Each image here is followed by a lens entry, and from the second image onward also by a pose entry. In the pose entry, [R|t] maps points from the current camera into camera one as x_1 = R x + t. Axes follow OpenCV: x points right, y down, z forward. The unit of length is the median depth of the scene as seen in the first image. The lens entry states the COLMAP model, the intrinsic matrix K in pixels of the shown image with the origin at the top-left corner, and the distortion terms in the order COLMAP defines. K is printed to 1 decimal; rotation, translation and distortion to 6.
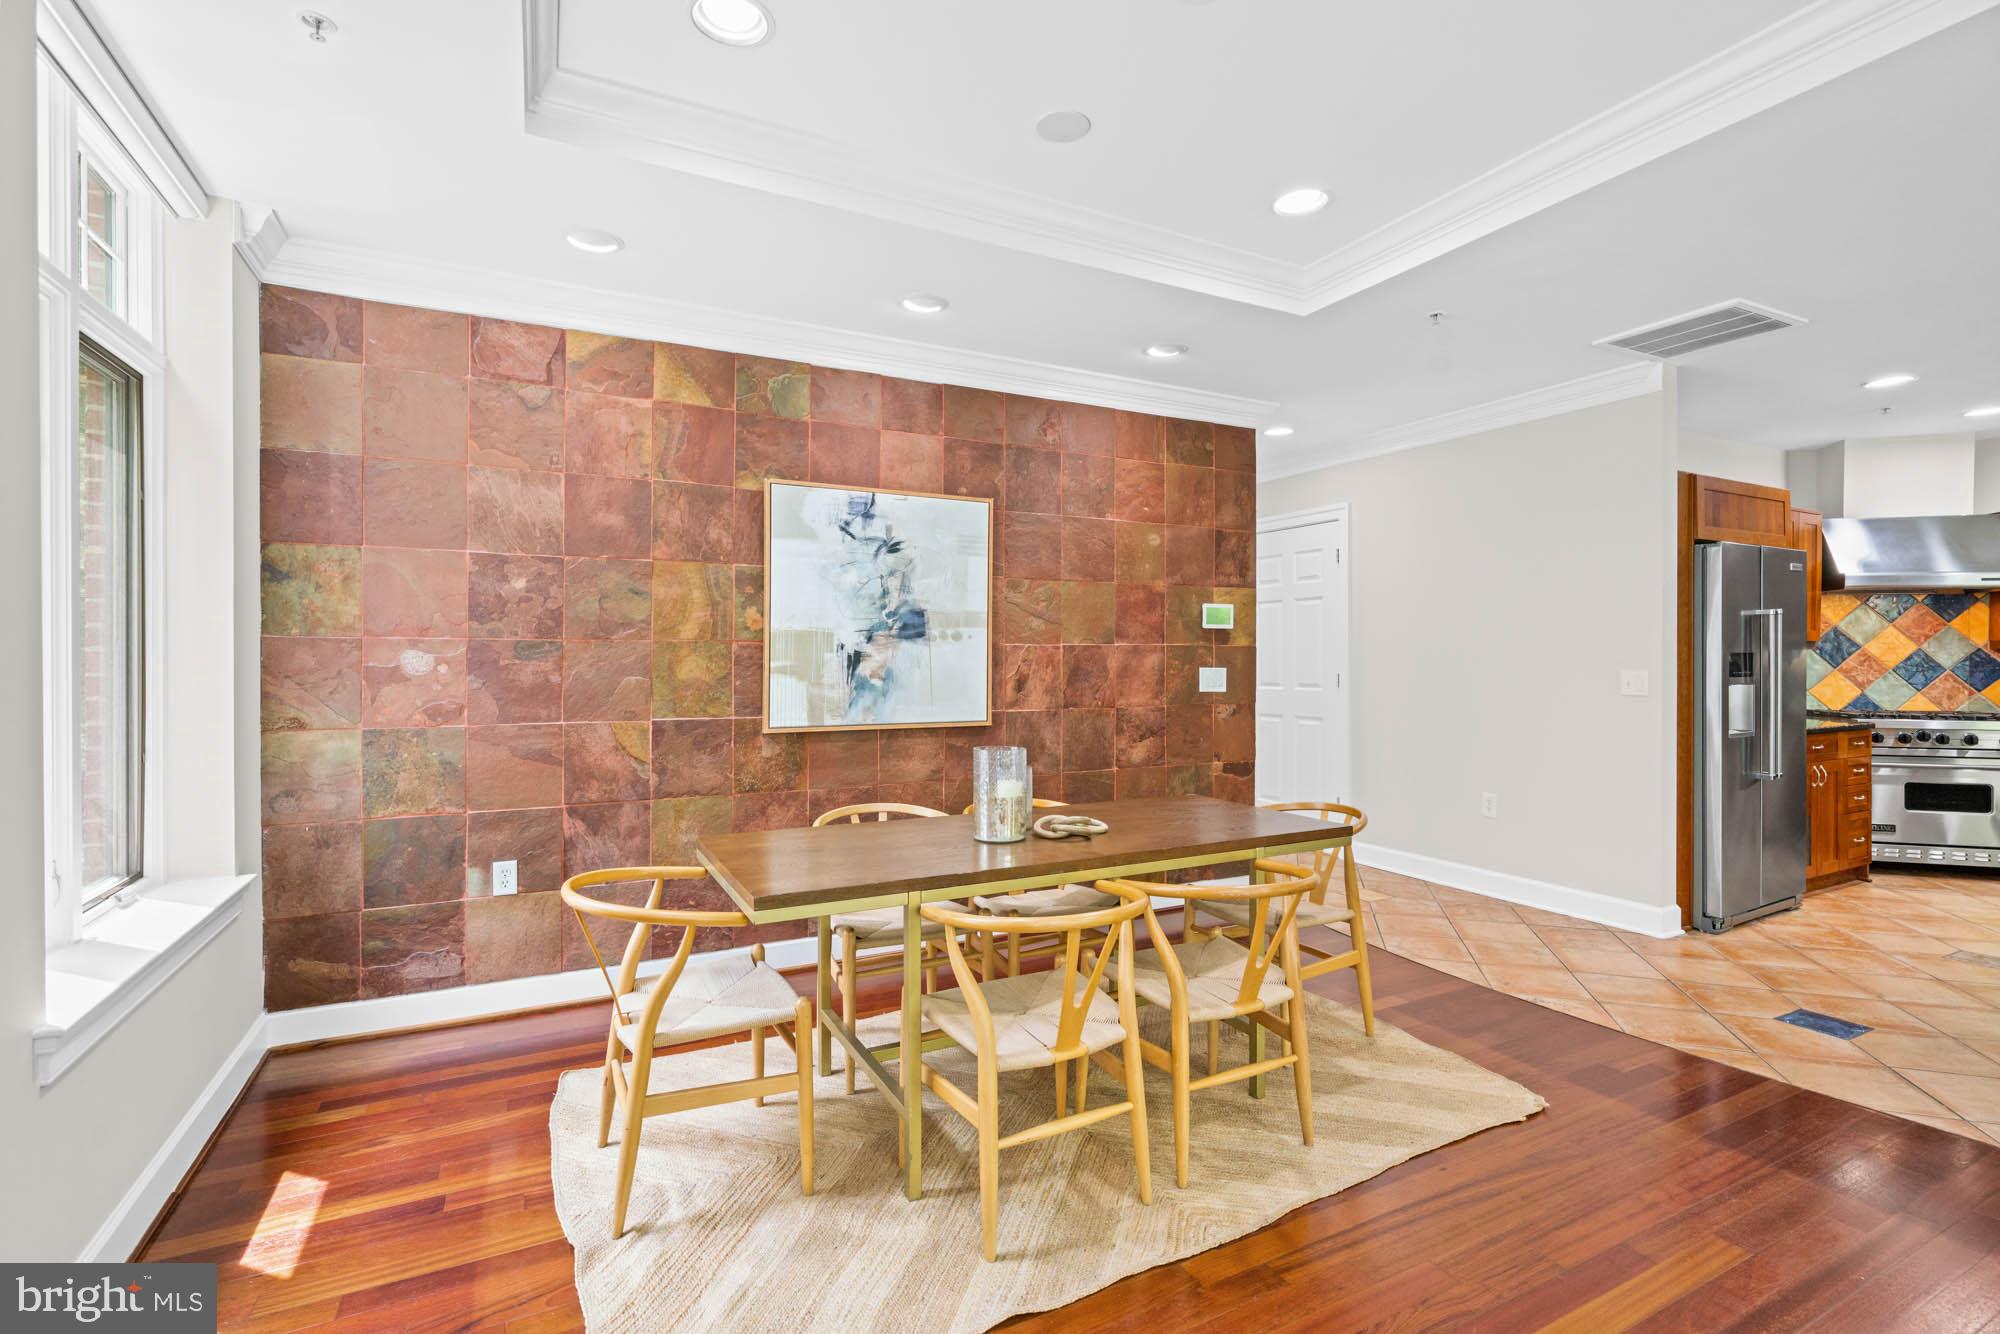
lens RADIAL K [[911.5, 0, 992.2], [0, 911.5, 657.6], [0, 0, 1]] dist [-0.008554, 0.005214]
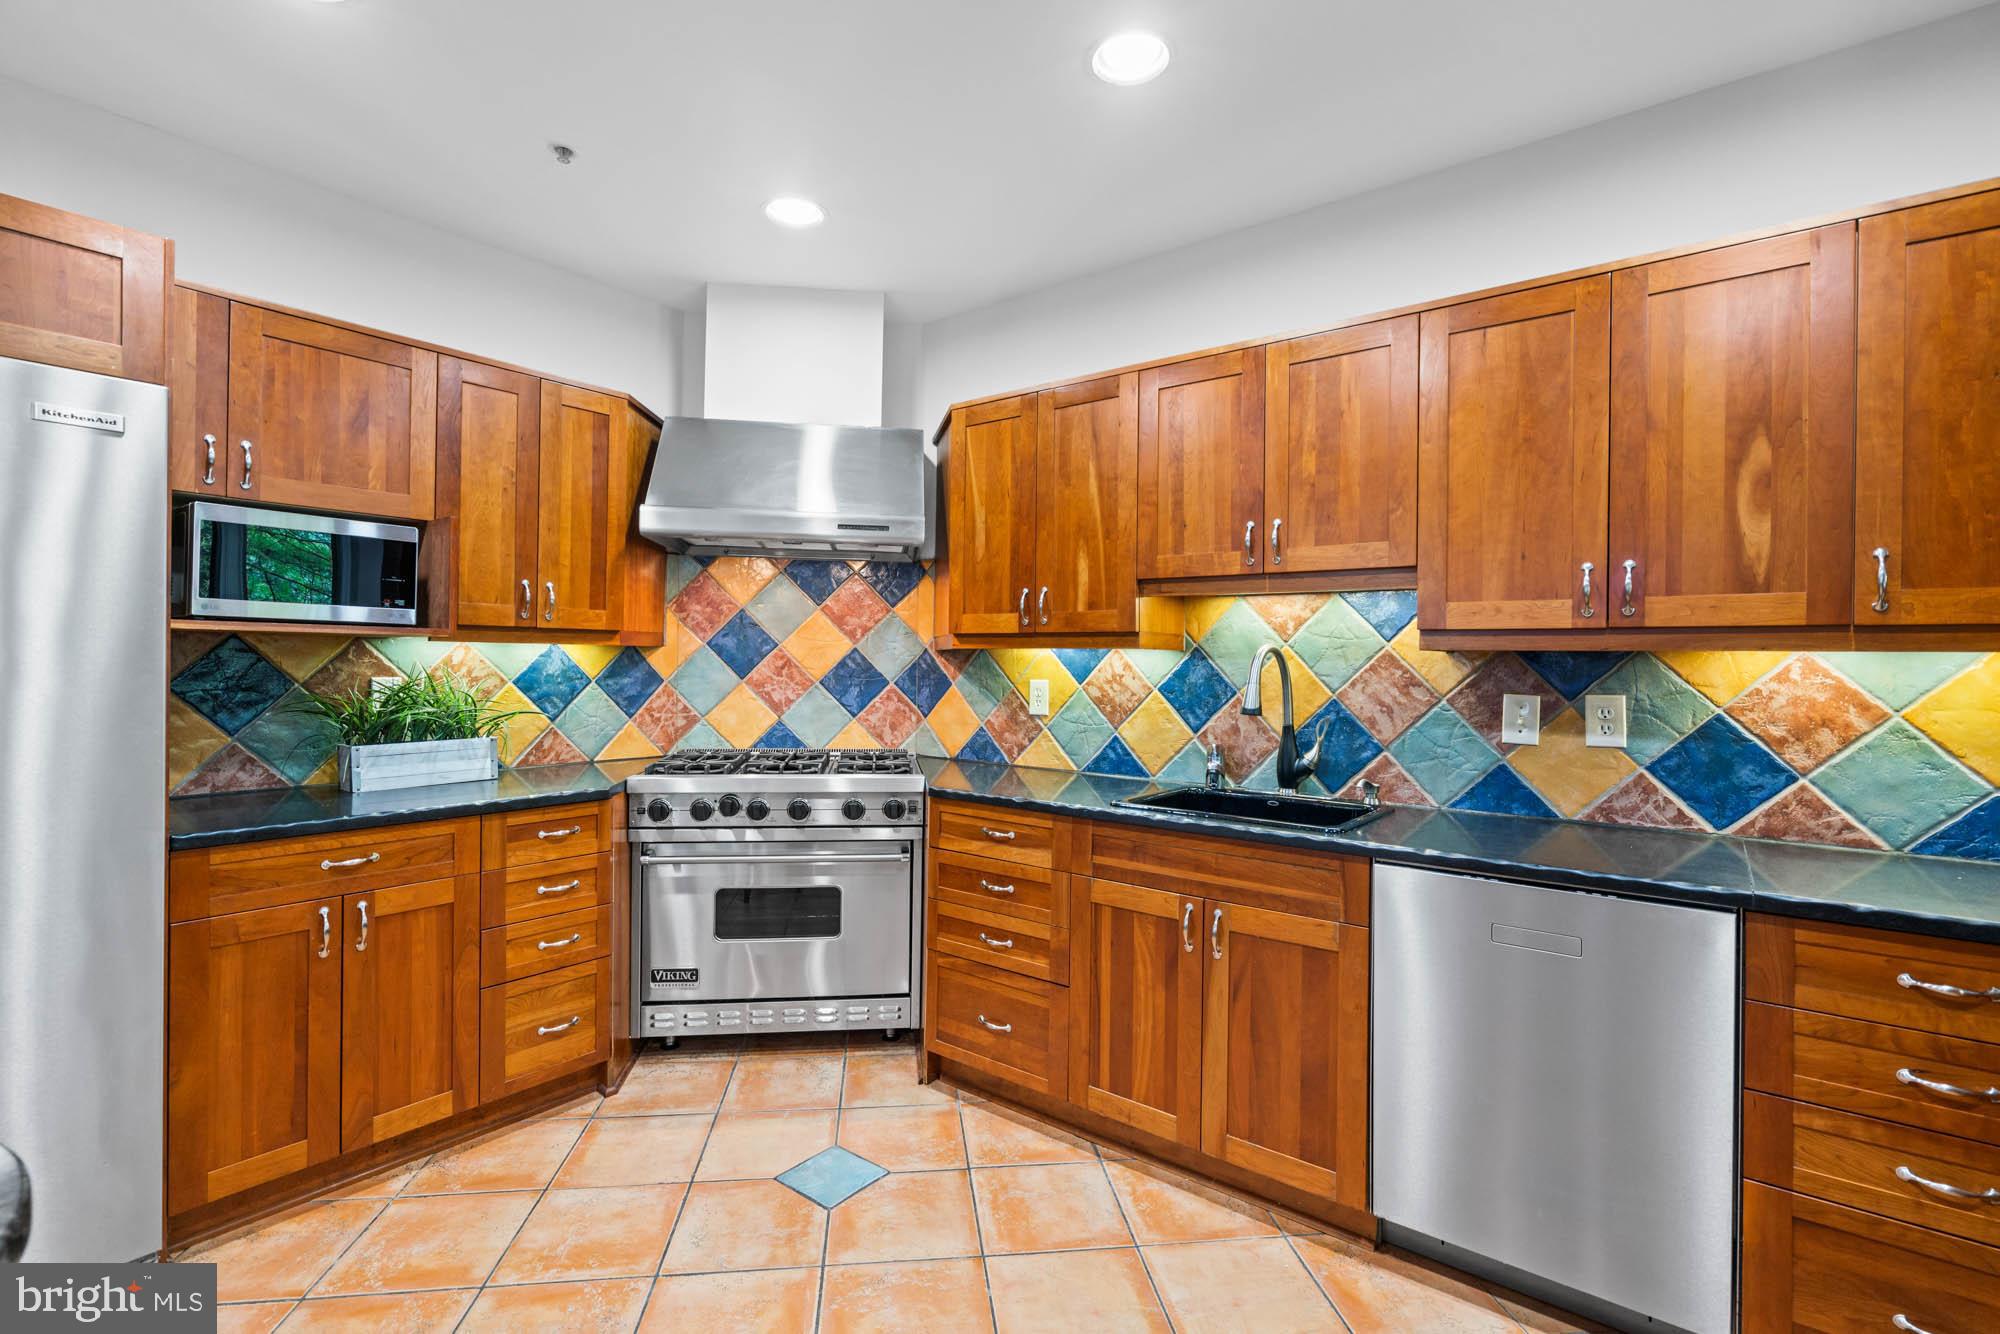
lens RADIAL K [[911.5, 0, 993.9], [0, 911.5, 657.8], [0, 0, 1]] dist [-0.008554, 0.005214]
pose [[0.911221, 0.011758, 0.411751, 1.242669], [-0.010036, 0.999930, -0.006343, -0.000386], [-0.411796, 0.001648, 0.911274, 0.575112]]
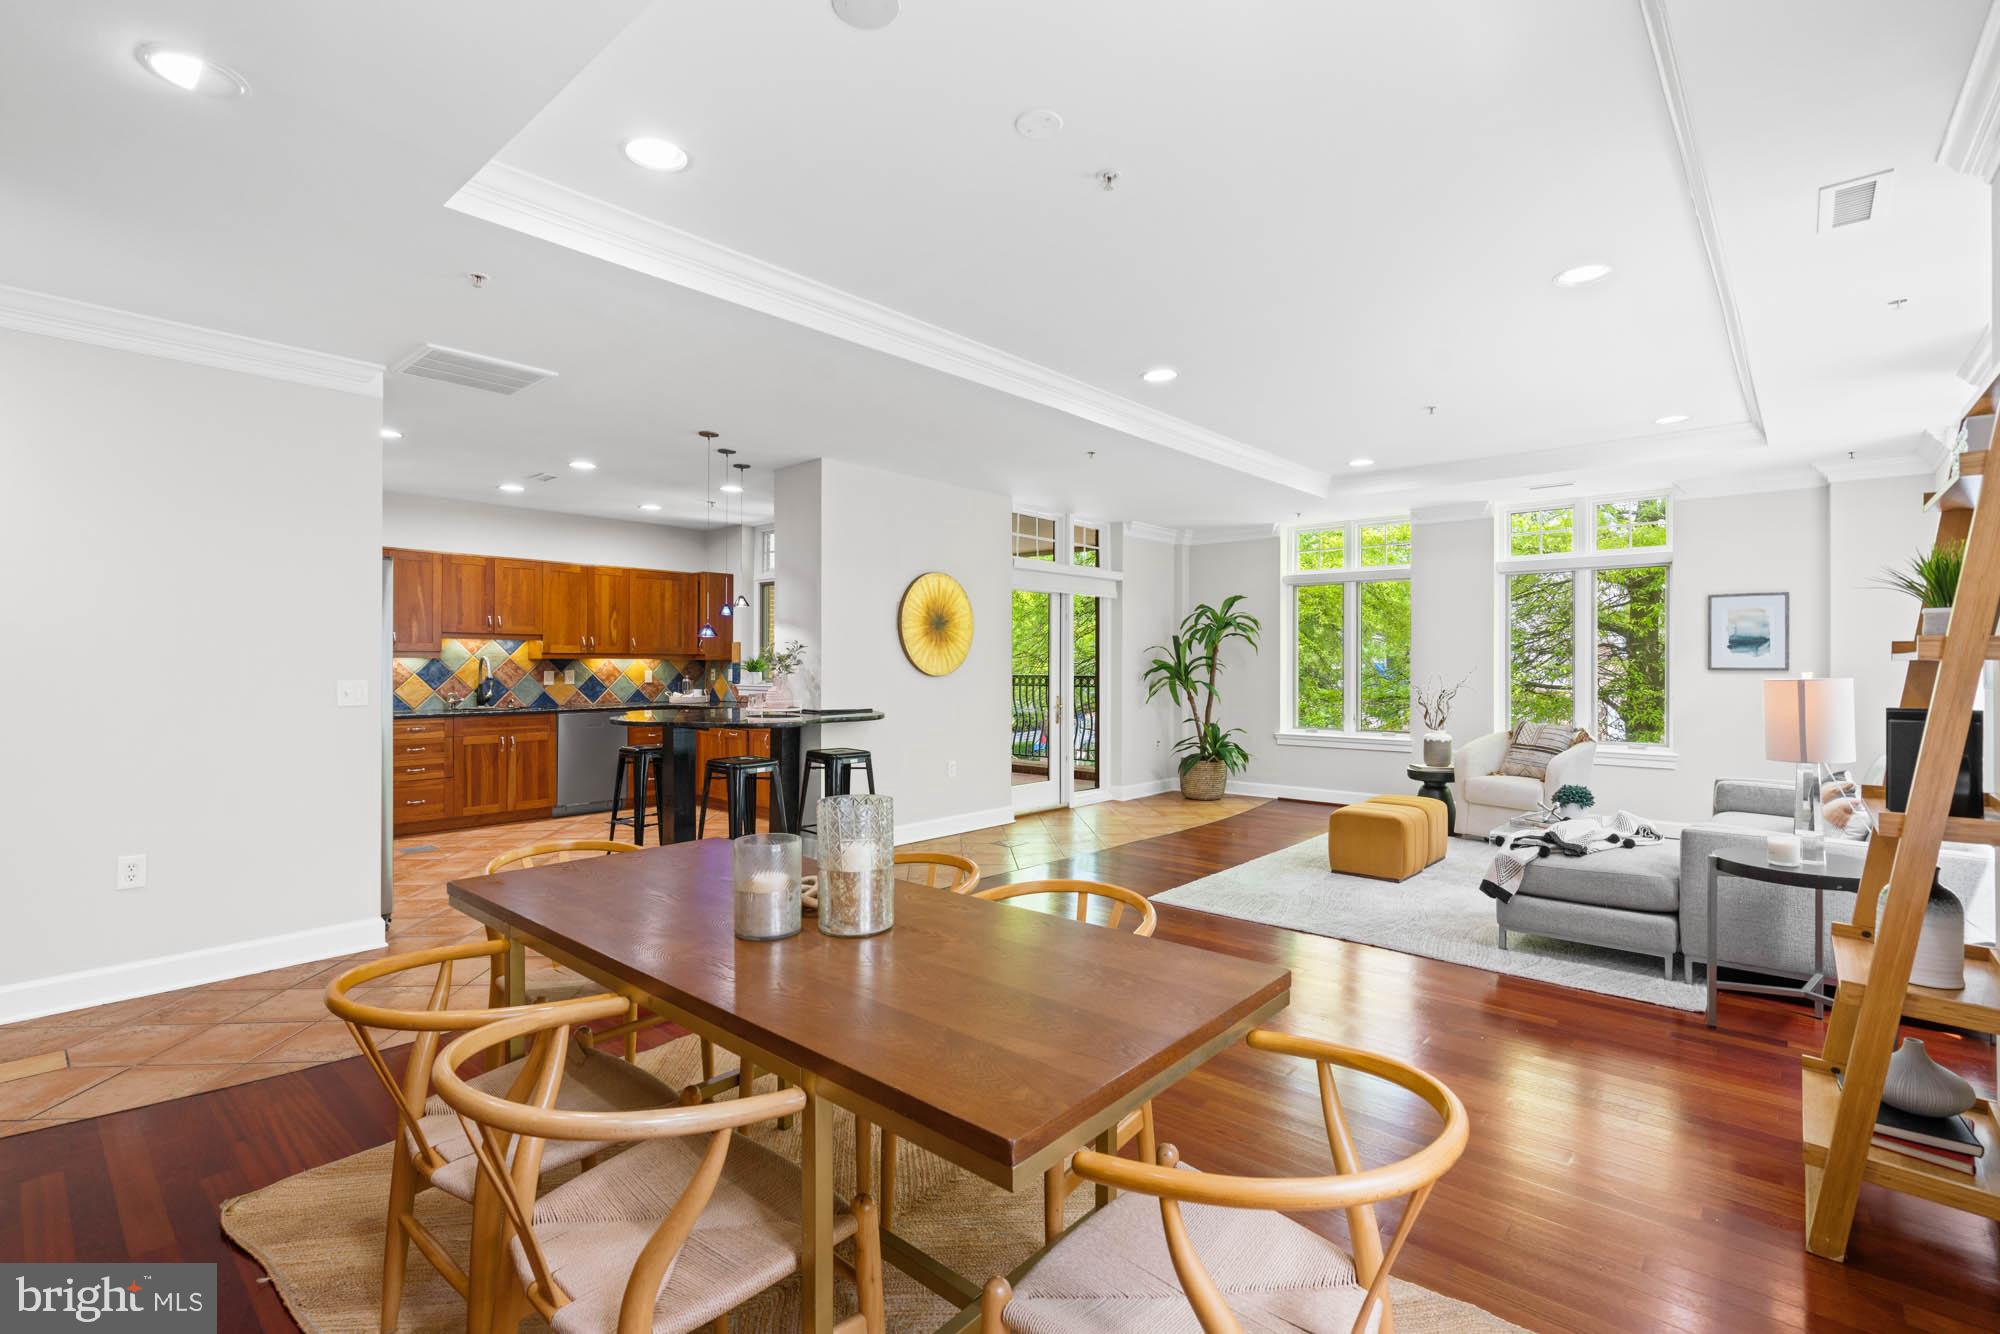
lens RADIAL K [[911.5, 0, 995.1], [0, 911.5, 661.5], [0, 0, 1]] dist [-0.008554, 0.005214]
pose [[-0.360595, -0.000607, 0.932722, -0.466228], [0.001851, 0.999997, 0.001366, -0.005982], [-0.932721, 0.002220, -0.360593, 0.771835]]
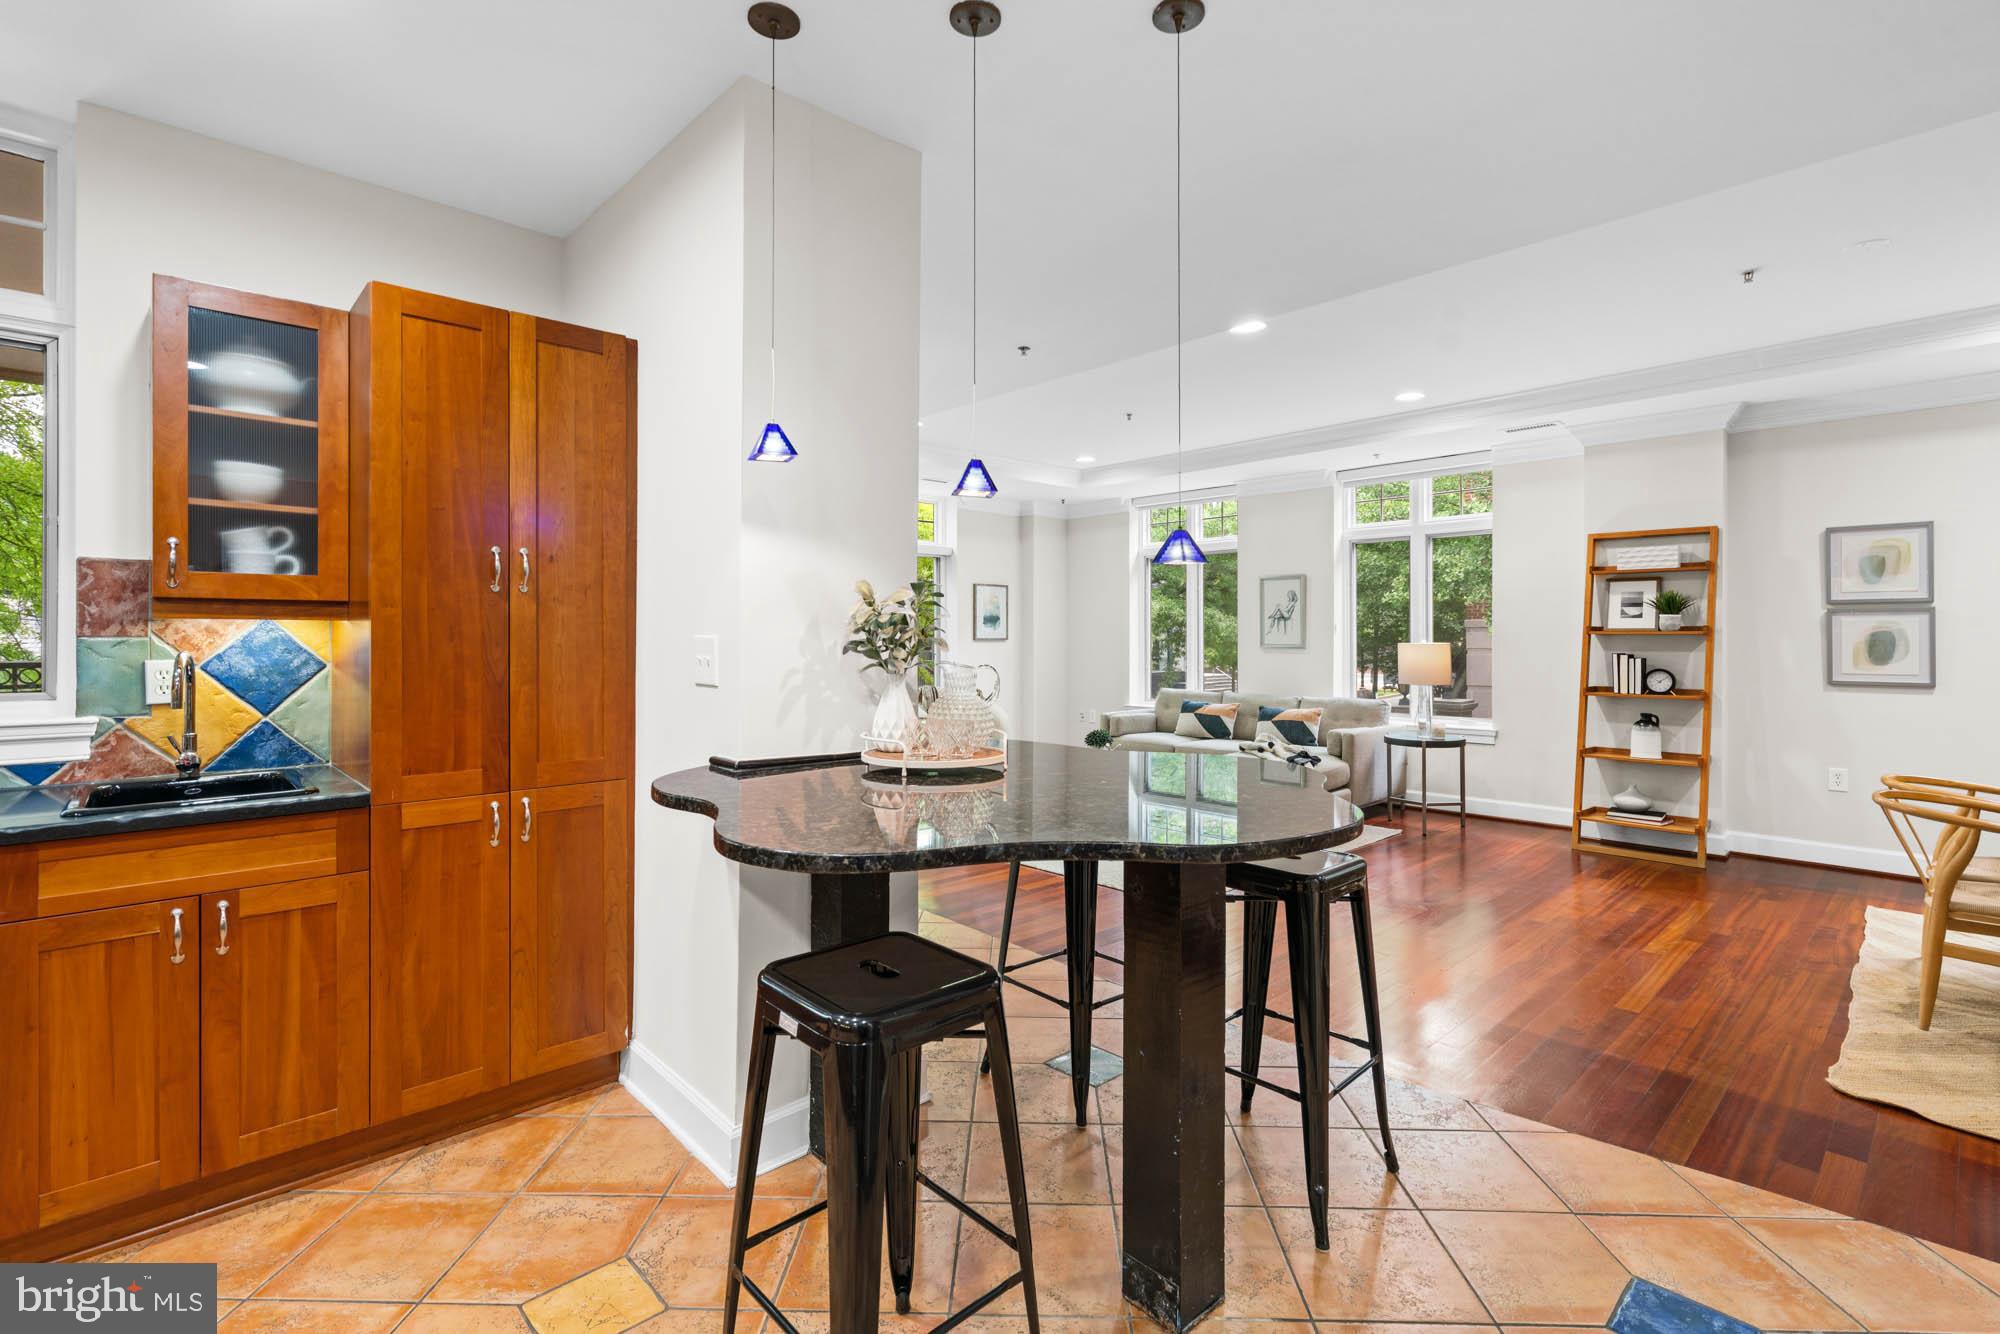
lens RADIAL K [[911.5, 0, 1003.3], [0, 911.5, 629.7], [0, 0, 1]] dist [-0.008554, 0.005214]
pose [[-0.961143, -0.004838, -0.276007, 1.156166], [-0.003833, 0.999984, -0.004182, -0.001201], [0.276023, -0.002962, -0.961146, 1.123514]]
